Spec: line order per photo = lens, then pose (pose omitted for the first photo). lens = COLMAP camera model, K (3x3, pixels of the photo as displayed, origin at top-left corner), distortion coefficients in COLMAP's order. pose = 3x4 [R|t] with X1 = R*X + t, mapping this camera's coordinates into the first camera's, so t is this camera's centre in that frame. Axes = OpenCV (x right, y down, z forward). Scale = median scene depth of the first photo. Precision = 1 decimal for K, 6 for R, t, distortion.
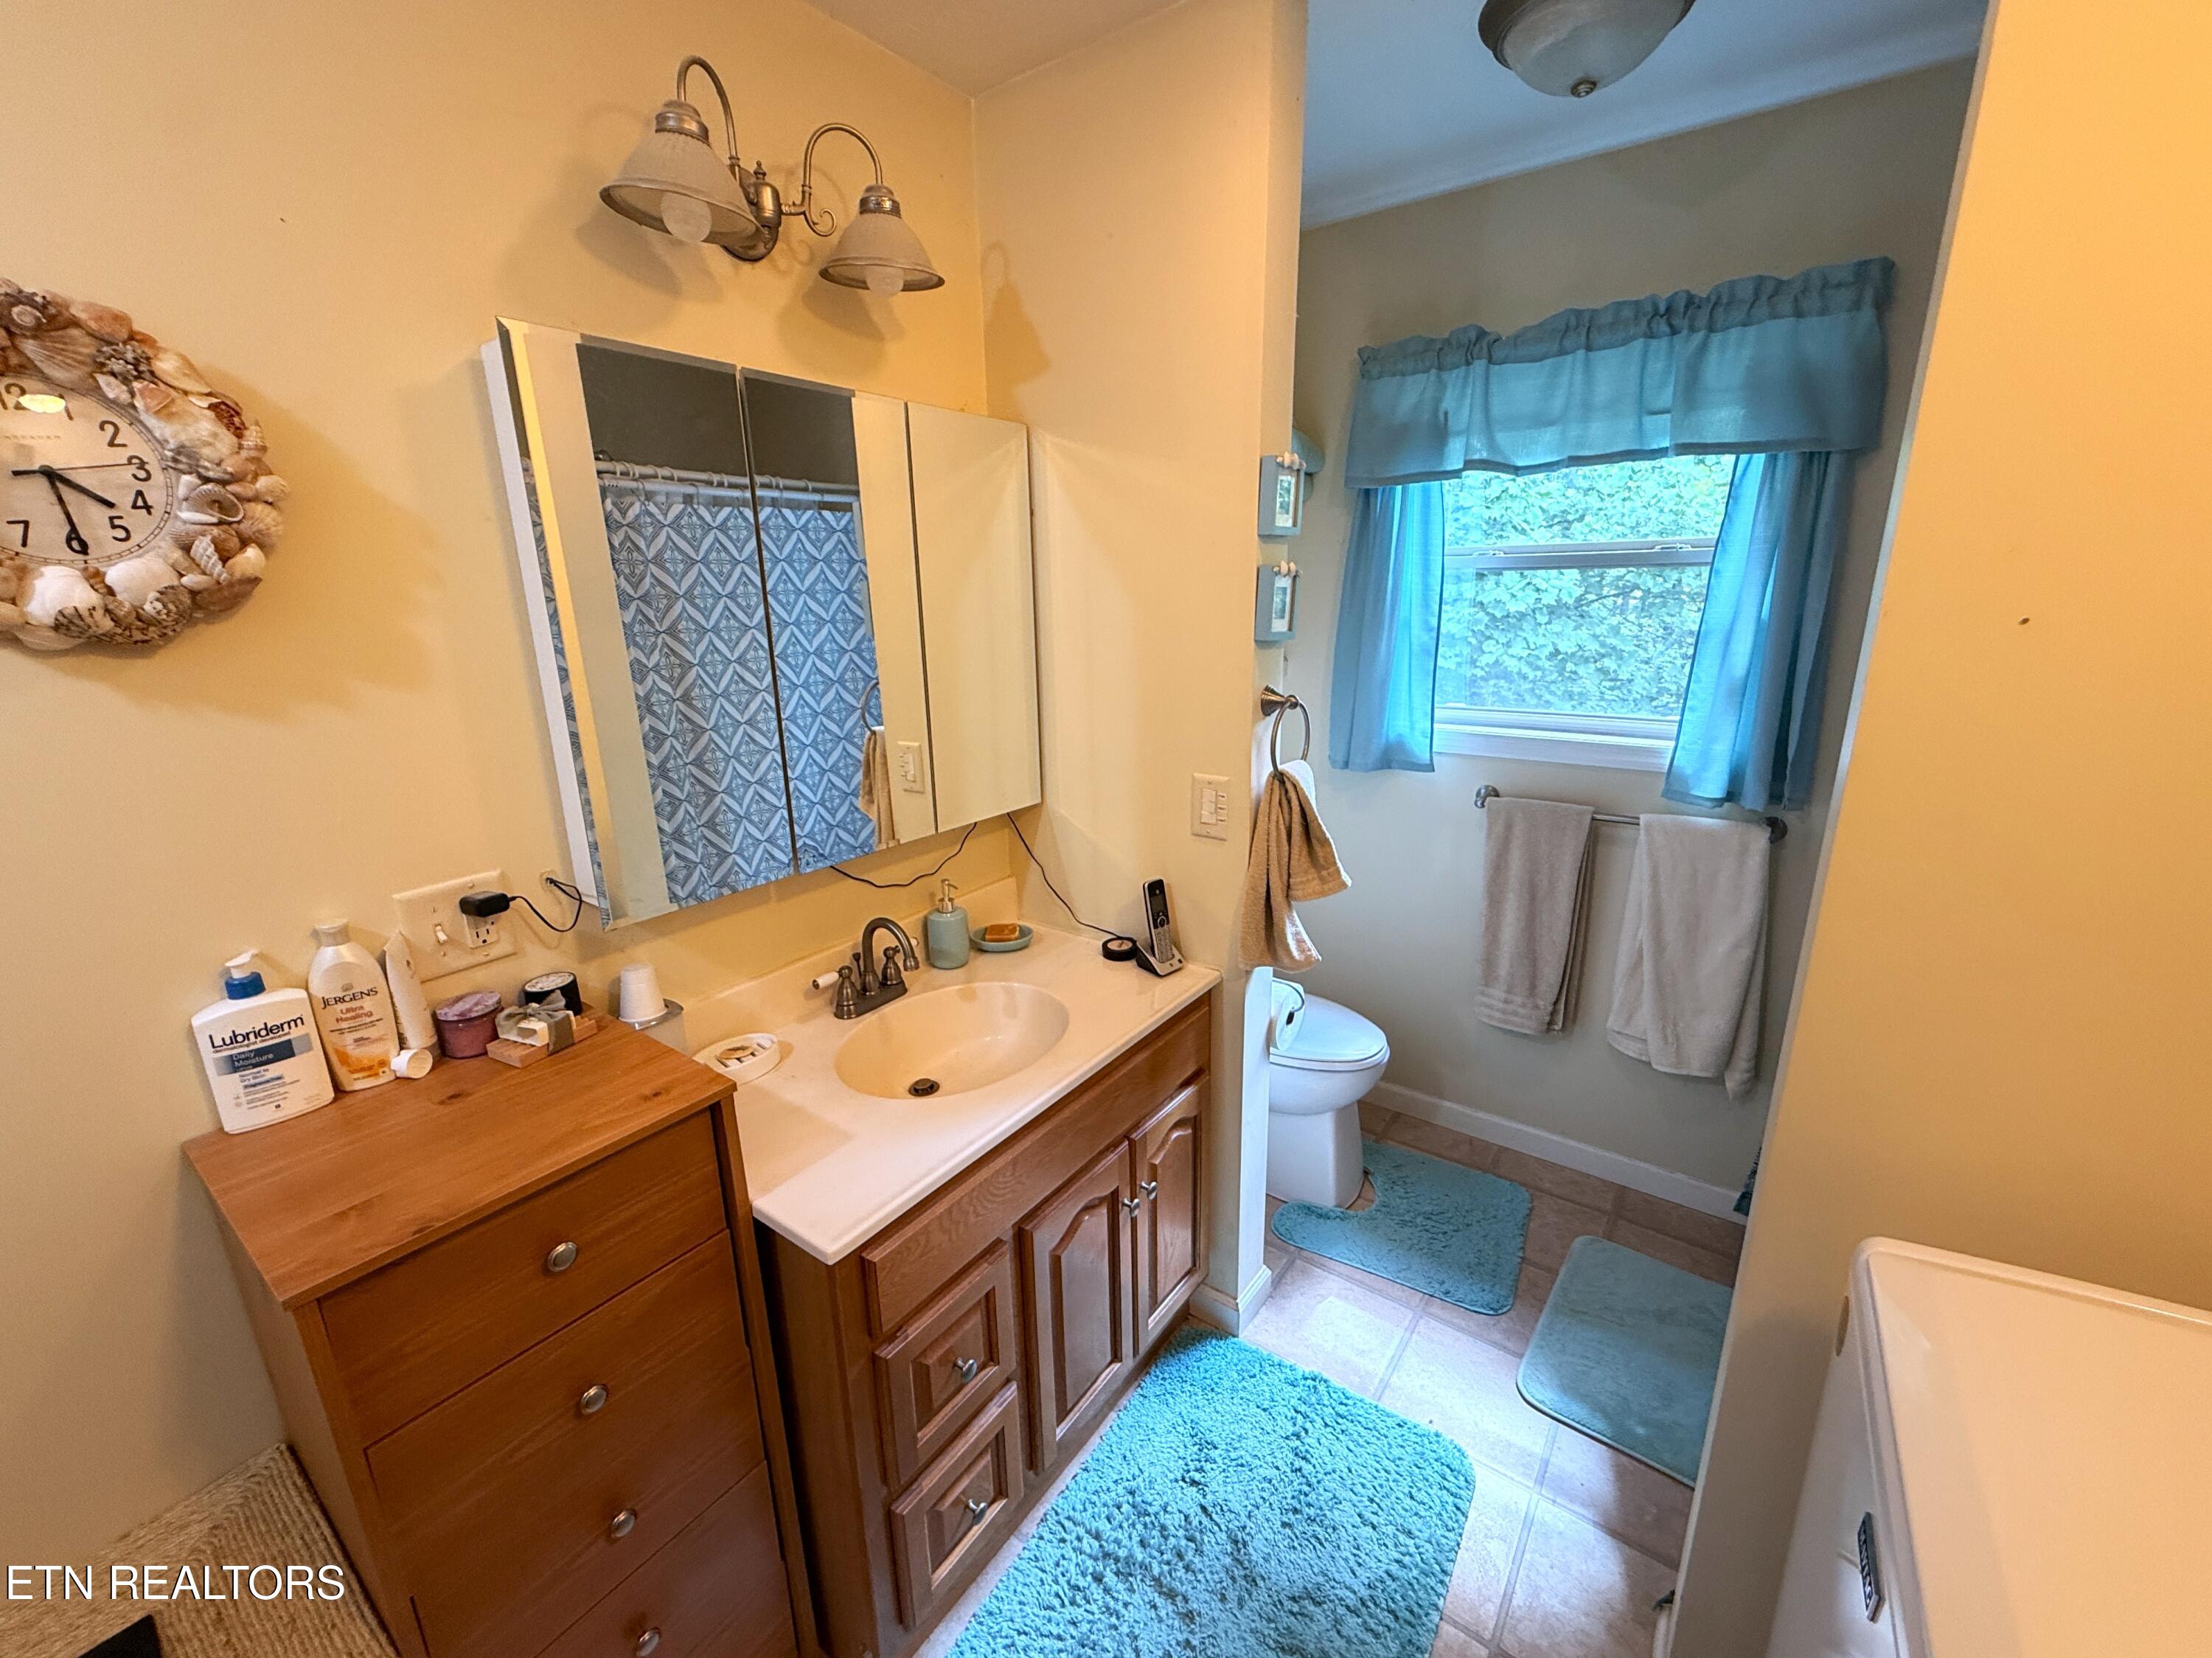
lens RADIAL K [[877.6, 0, 1113.3], [0, 877.6, 834.4], [0, 0, 1]] dist [0.000272, -0.000027]
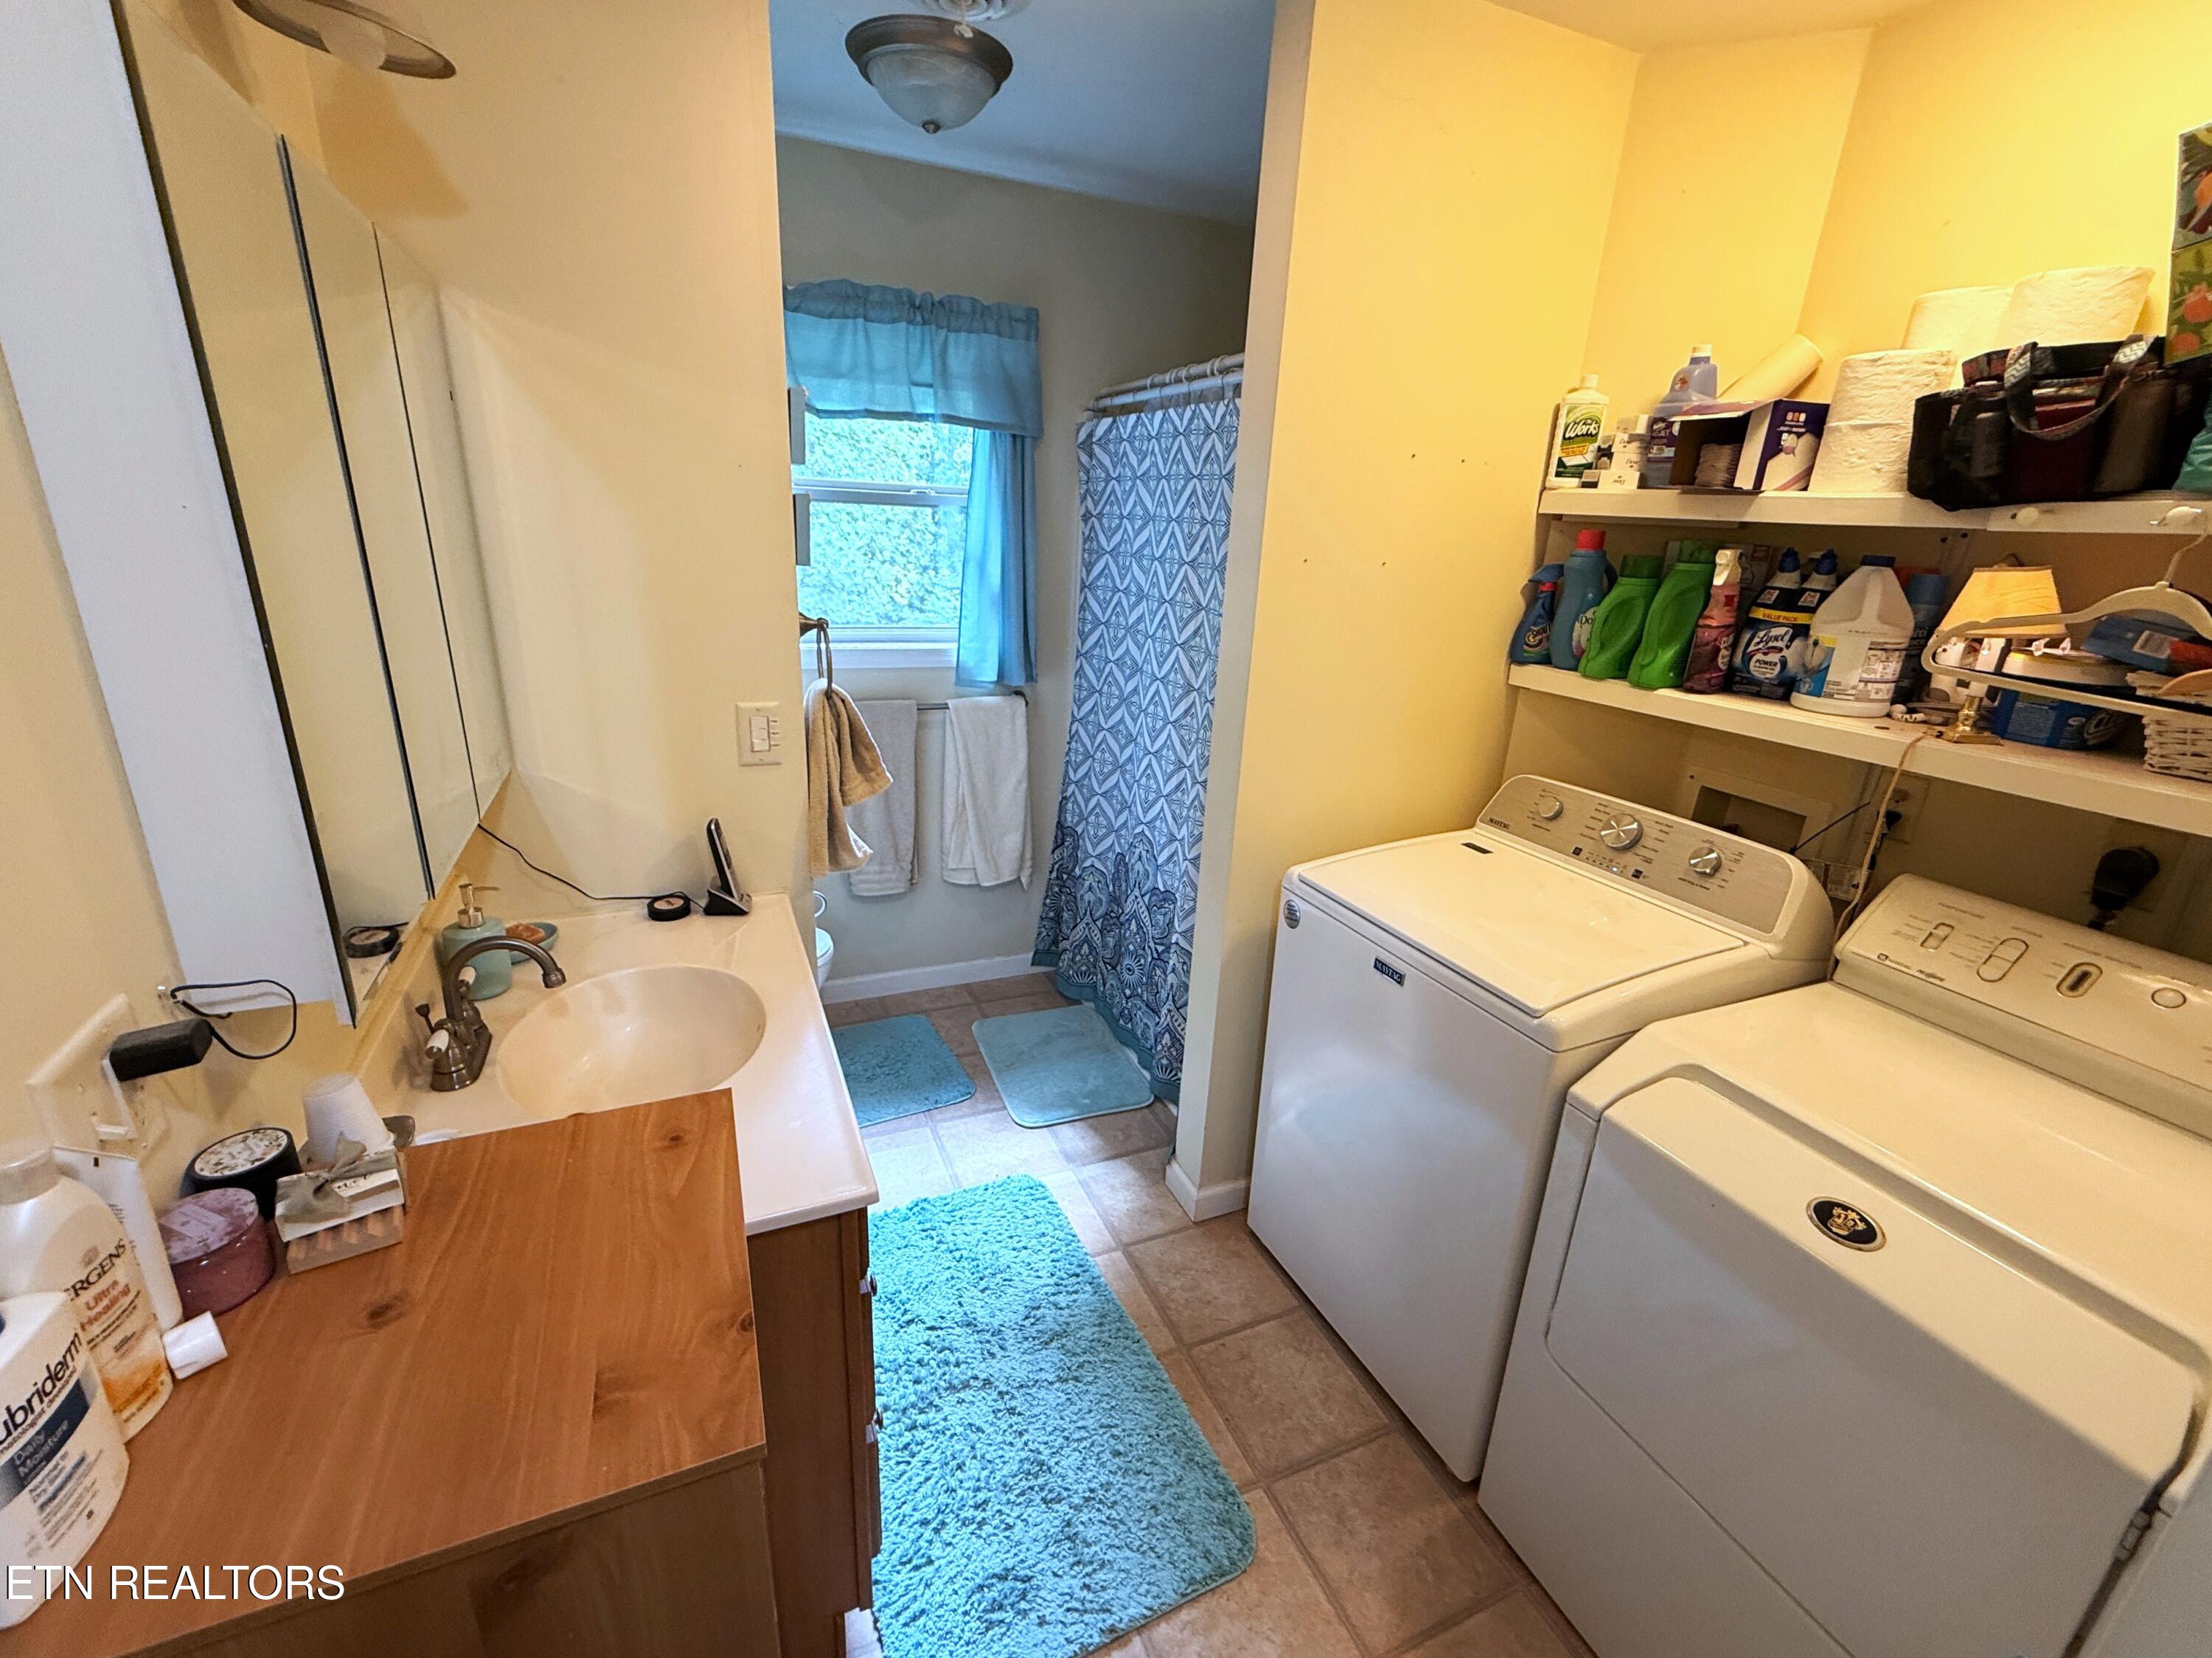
lens RADIAL K [[895.7, 0, 1091.5], [0, 895.7, 827.7], [0, 0, 1]] dist [0.001388, -0.000264]
pose [[0.525208, -0.236203, 0.817536, -0.527404], [0.176404, 0.970057, 0.166943, -0.030057], [-0.832489, 0.056537, 0.551149, 0.117866]]
